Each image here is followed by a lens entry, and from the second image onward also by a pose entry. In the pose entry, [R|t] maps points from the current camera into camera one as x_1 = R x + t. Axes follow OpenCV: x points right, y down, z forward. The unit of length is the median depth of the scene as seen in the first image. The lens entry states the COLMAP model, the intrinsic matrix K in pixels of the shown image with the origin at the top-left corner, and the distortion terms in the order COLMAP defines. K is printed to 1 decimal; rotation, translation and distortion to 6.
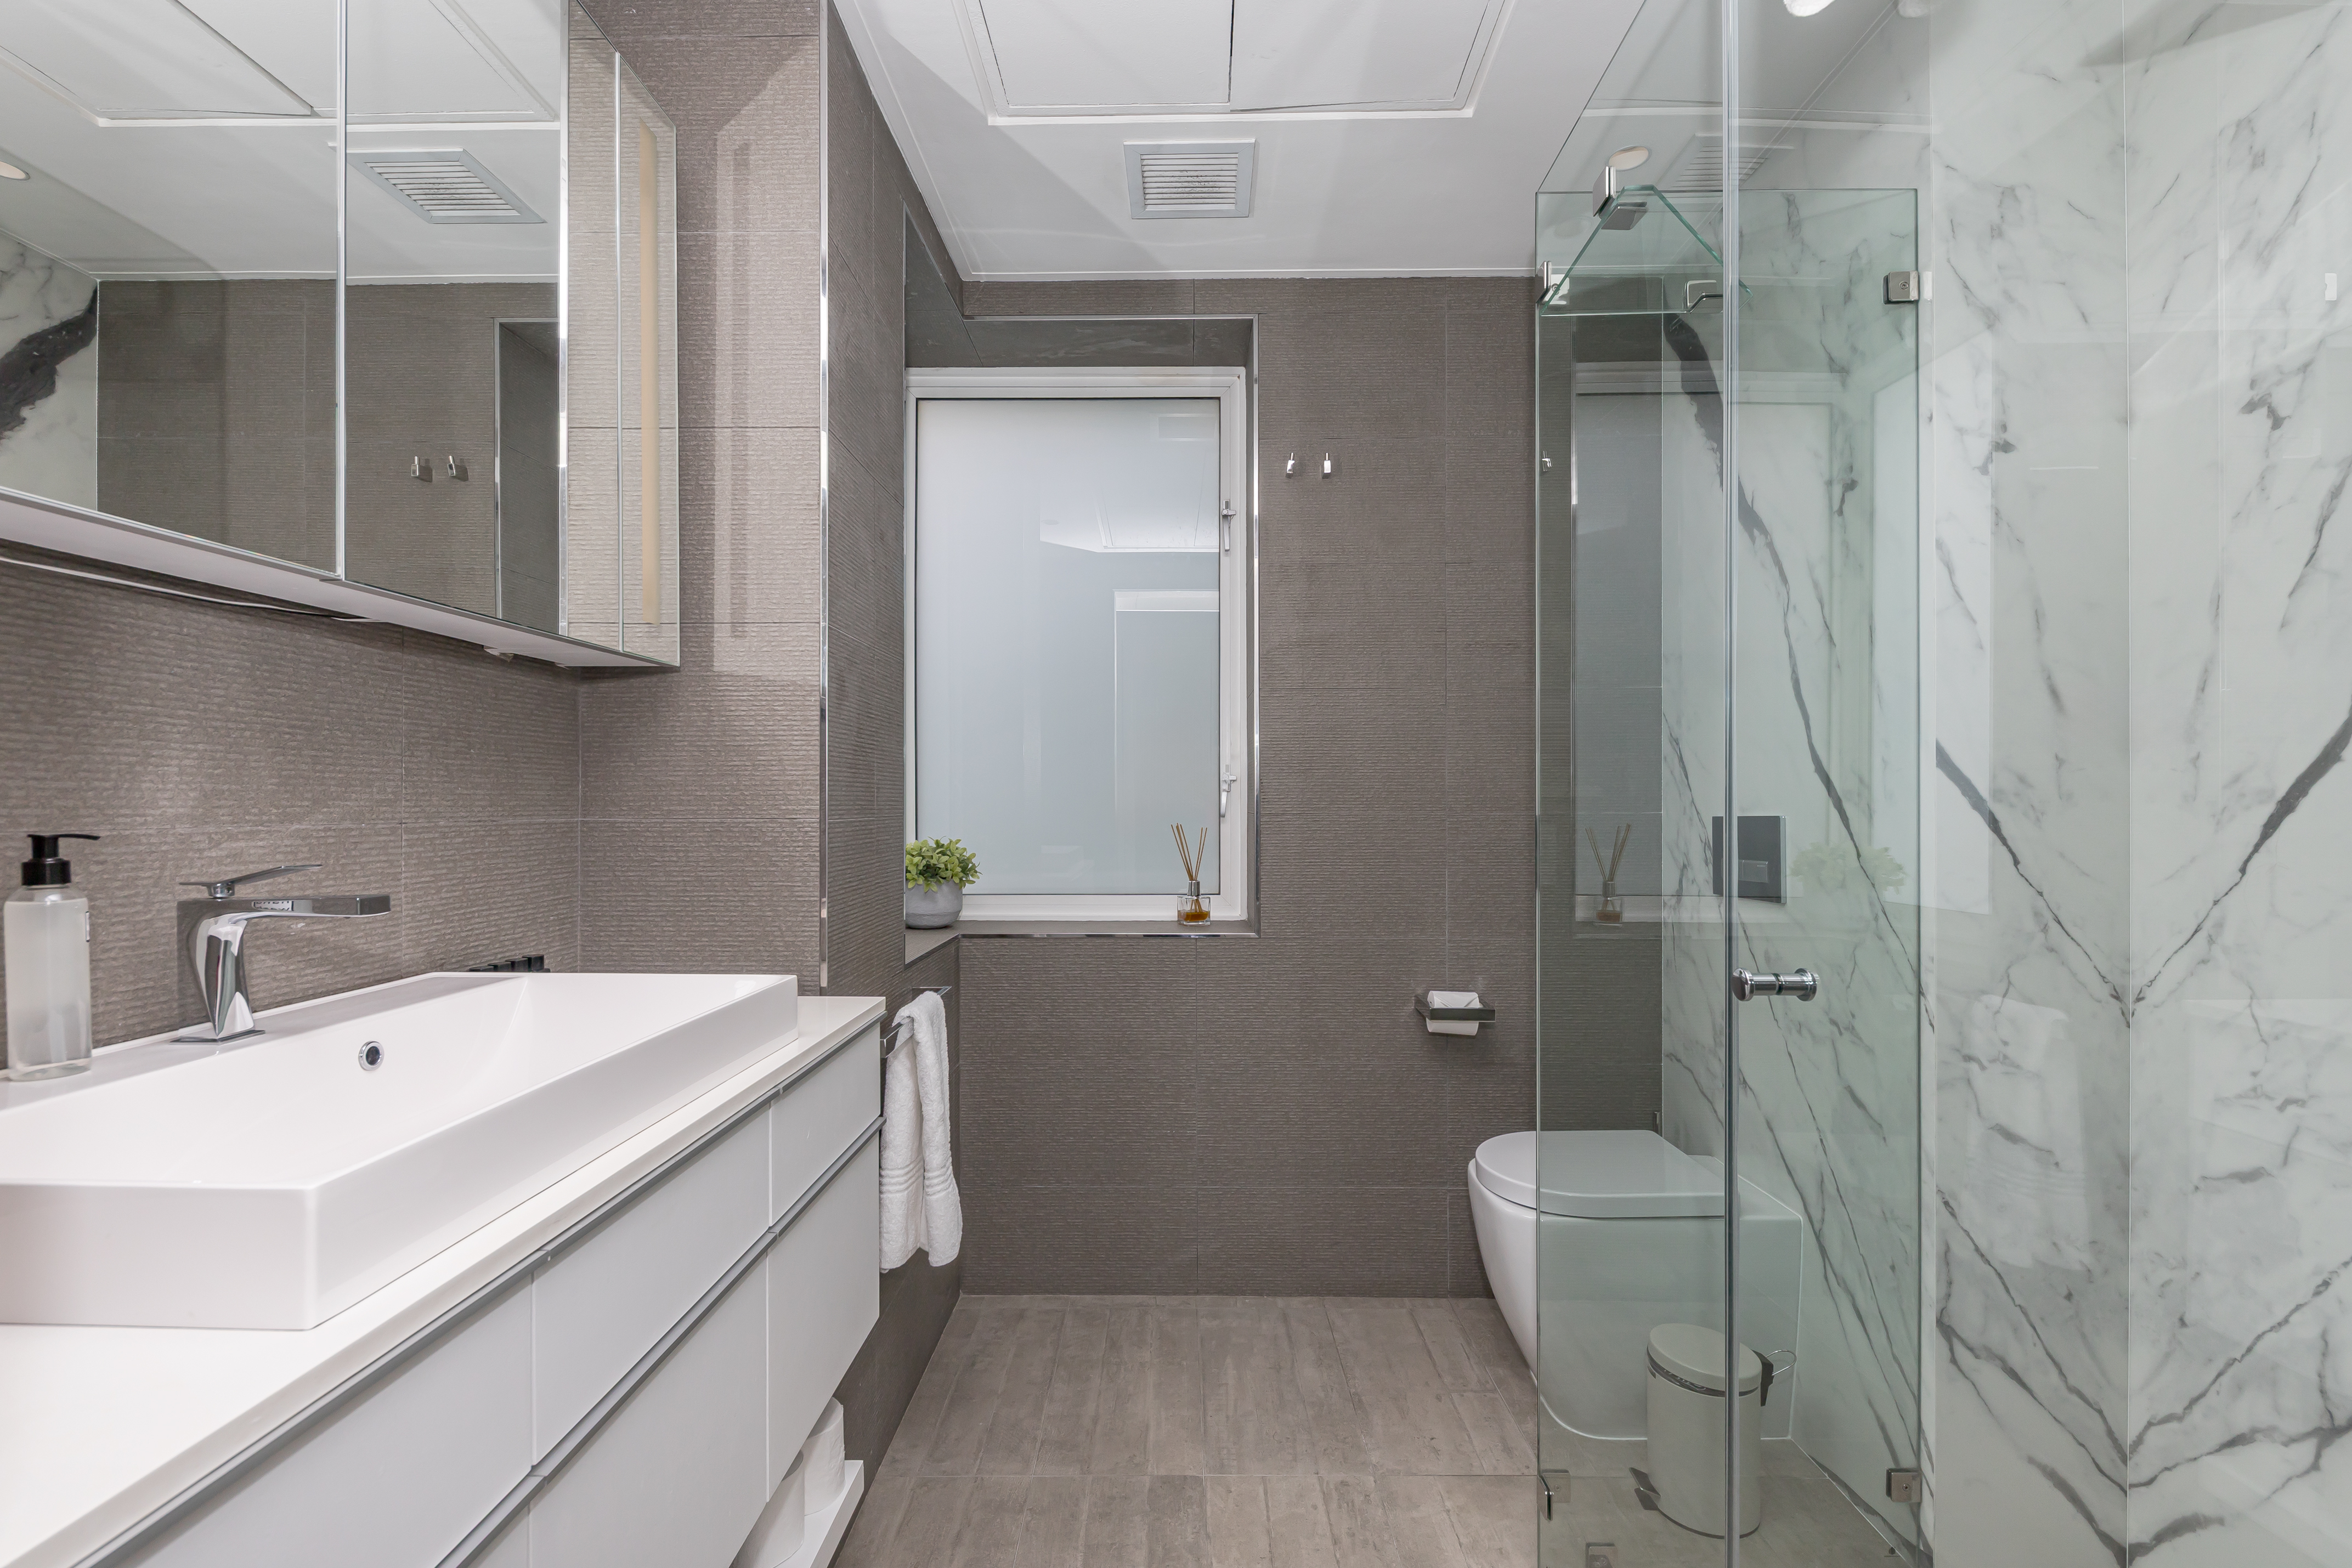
lens RADIAL K [[1093.0, 0, 1176.6], [0, 1093.0, 792.8], [0, 0, 1]] dist [-0.001500, -0.003317]
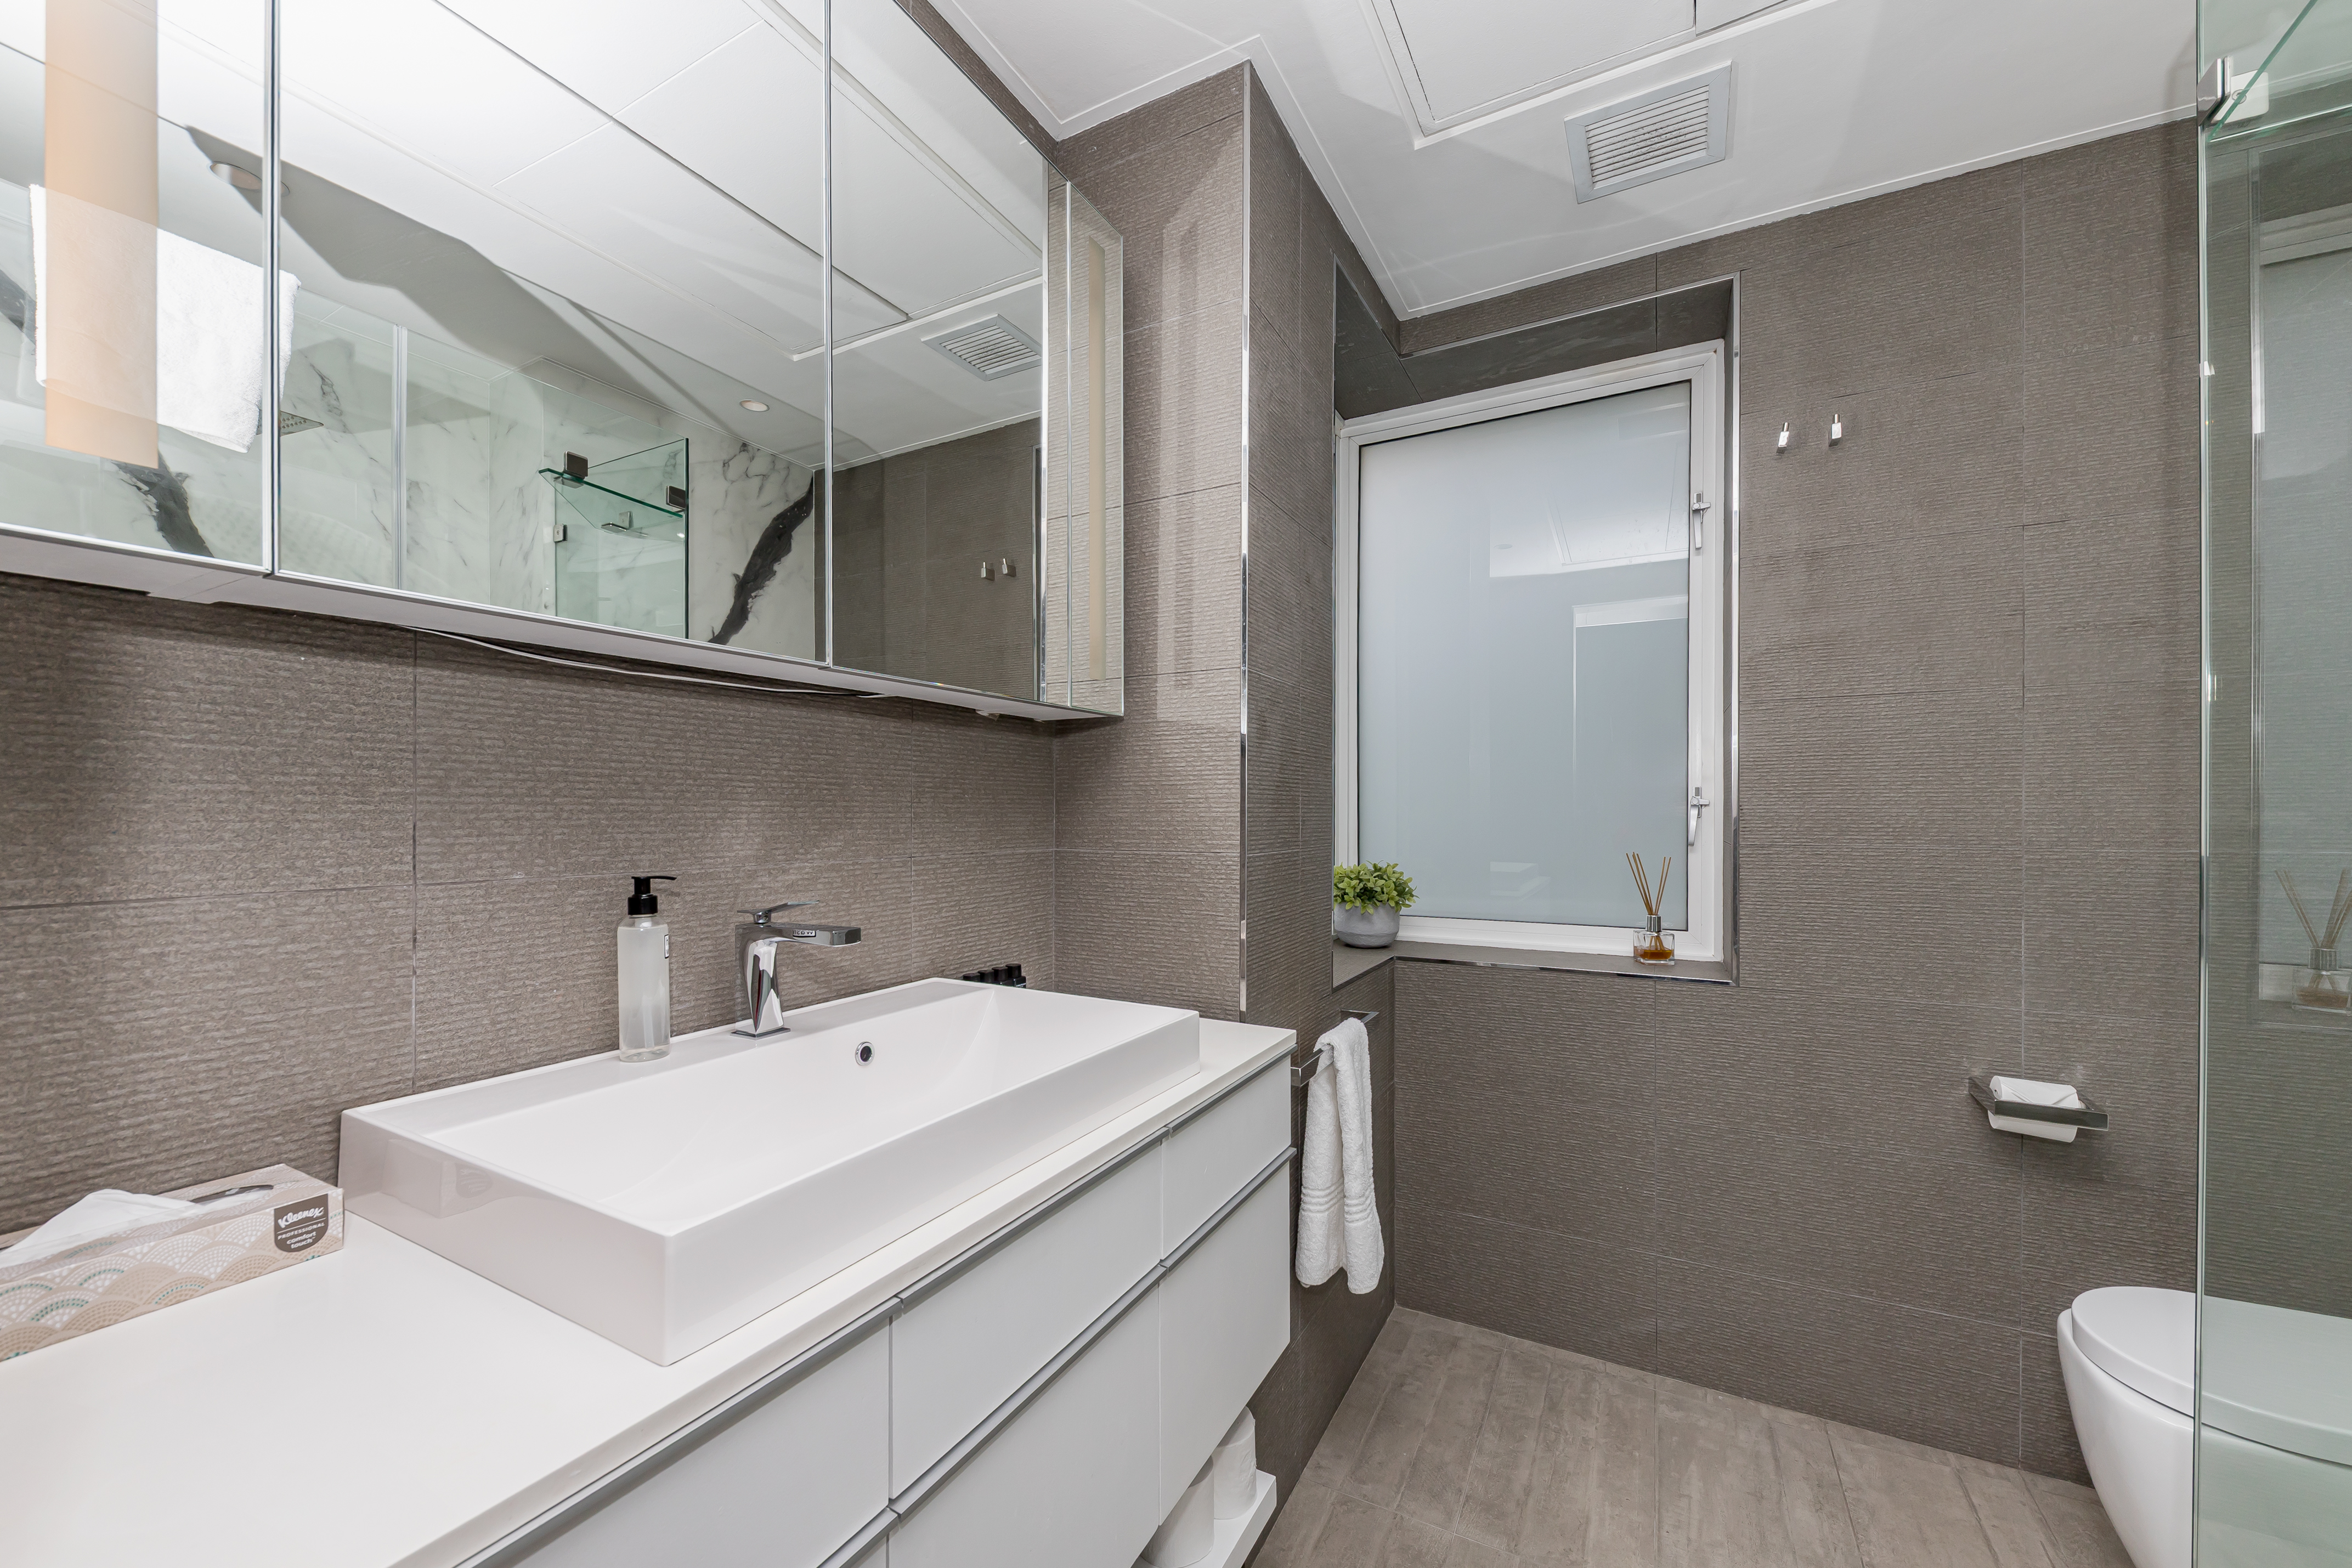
lens RADIAL K [[955.1, 0, 1122.9], [0, 955.1, 822.6], [0, 0, 1]] dist [0.006049, -0.004537]
pose [[0.874790, 0.000438, -0.484502, 0.019833], [0.008147, 0.999845, 0.015614, -0.018124], [0.484434, -0.017607, 0.874651, 0.113755]]
